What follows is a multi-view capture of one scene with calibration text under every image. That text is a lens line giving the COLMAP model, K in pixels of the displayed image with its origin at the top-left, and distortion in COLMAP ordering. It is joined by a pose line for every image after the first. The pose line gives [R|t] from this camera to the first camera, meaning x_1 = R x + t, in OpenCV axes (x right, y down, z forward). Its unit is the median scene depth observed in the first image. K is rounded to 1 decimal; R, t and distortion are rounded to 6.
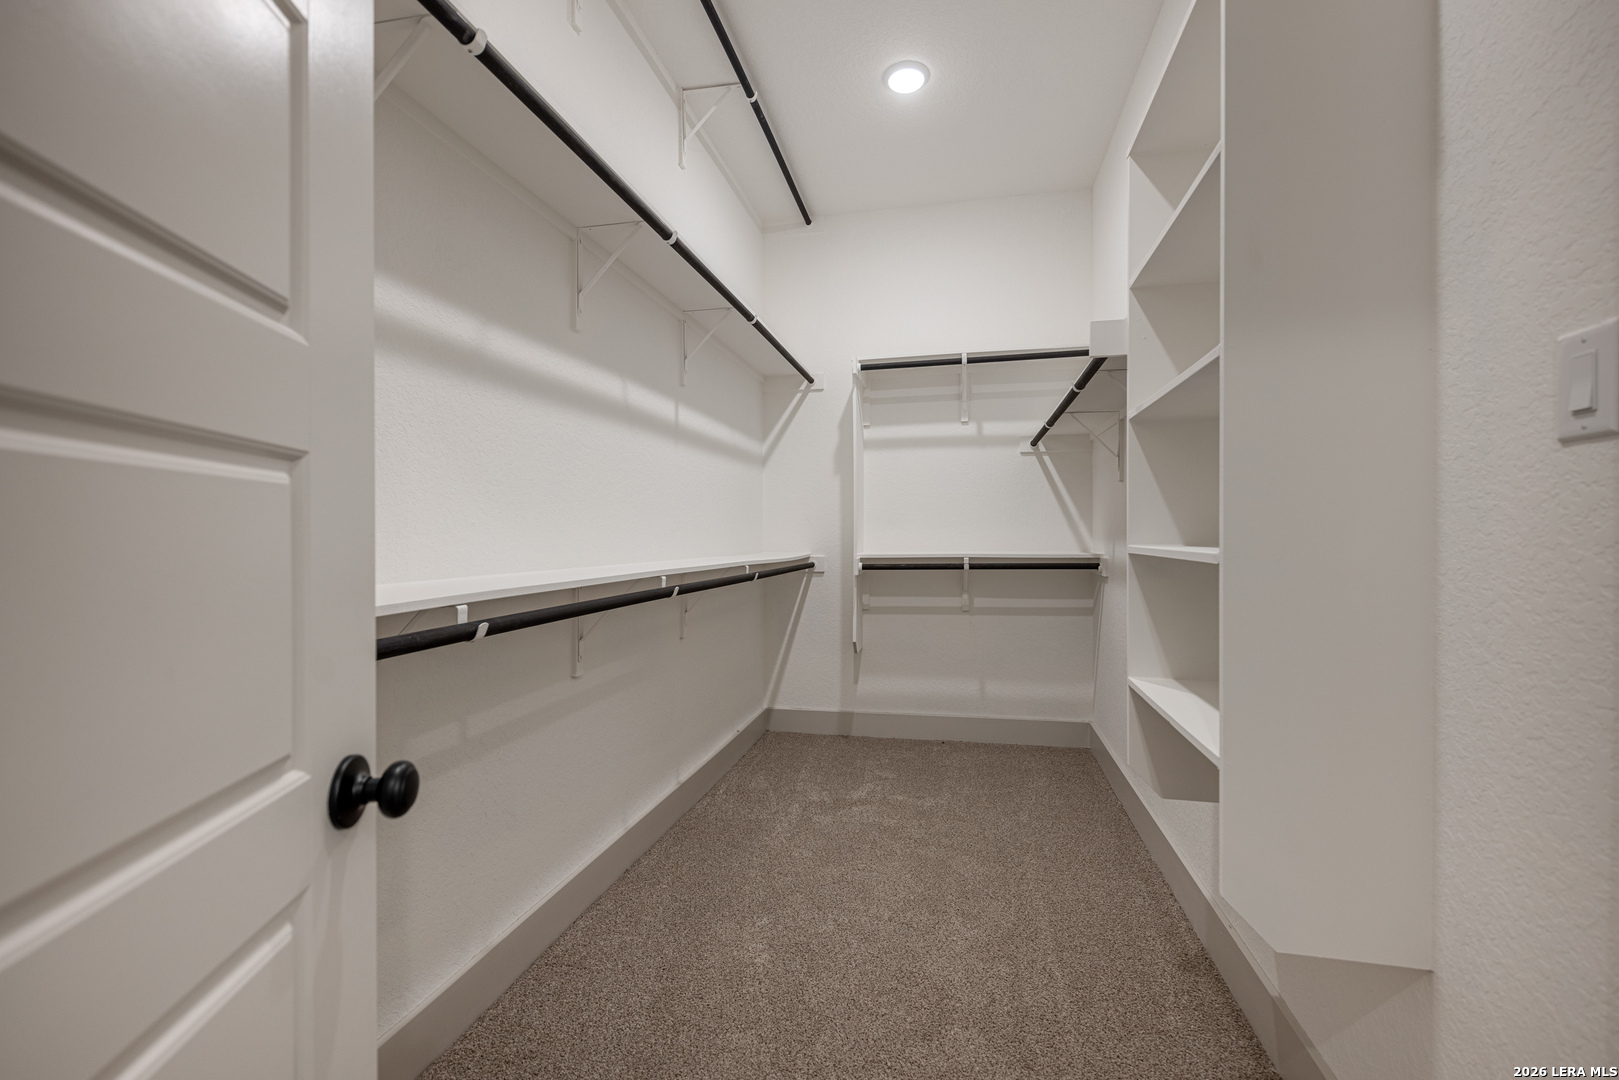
lens RADIAL K [[676.7, 0, 817.7], [0, 676.7, 528.9], [0, 0, 1]] dist [0.009751, -0.000075]
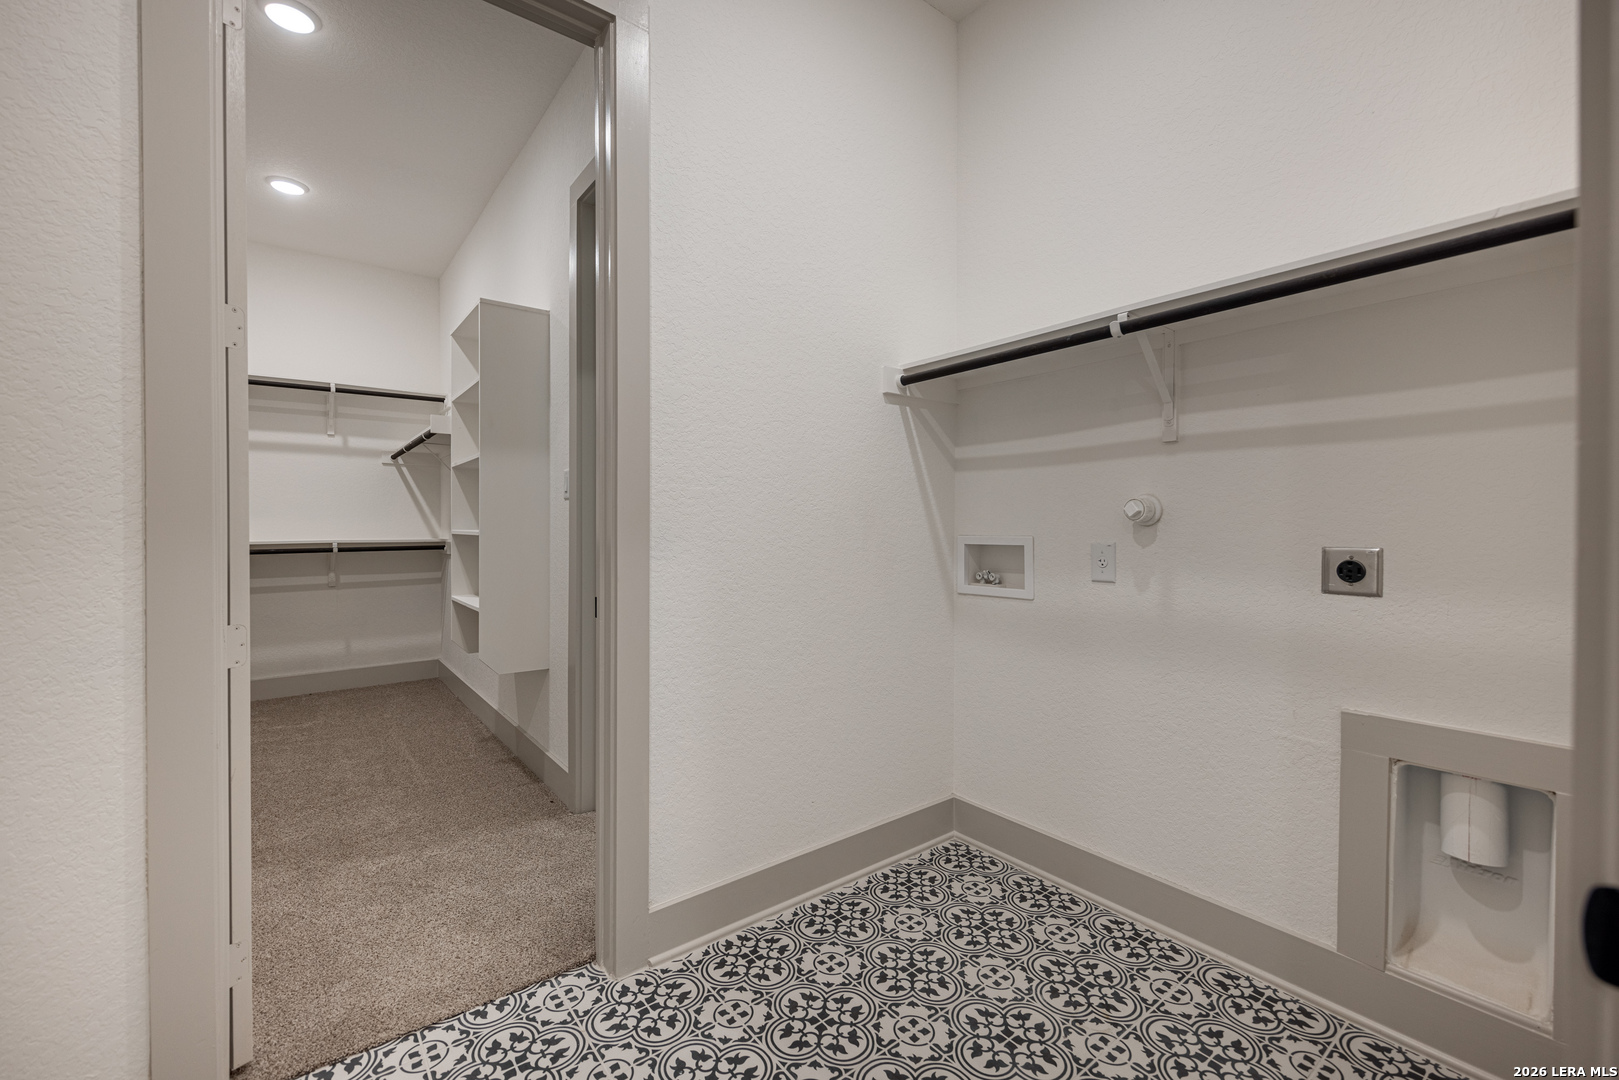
lens RADIAL K [[676.7, 0, 819.6], [0, 676.7, 531.2], [0, 0, 1]] dist [0.009751, -0.000075]
pose [[0.638227, -0.005168, 0.769831, -0.184366], [-0.009234, 0.999854, 0.014367, -0.007212], [-0.769793, -0.016278, 0.638086, -0.523642]]
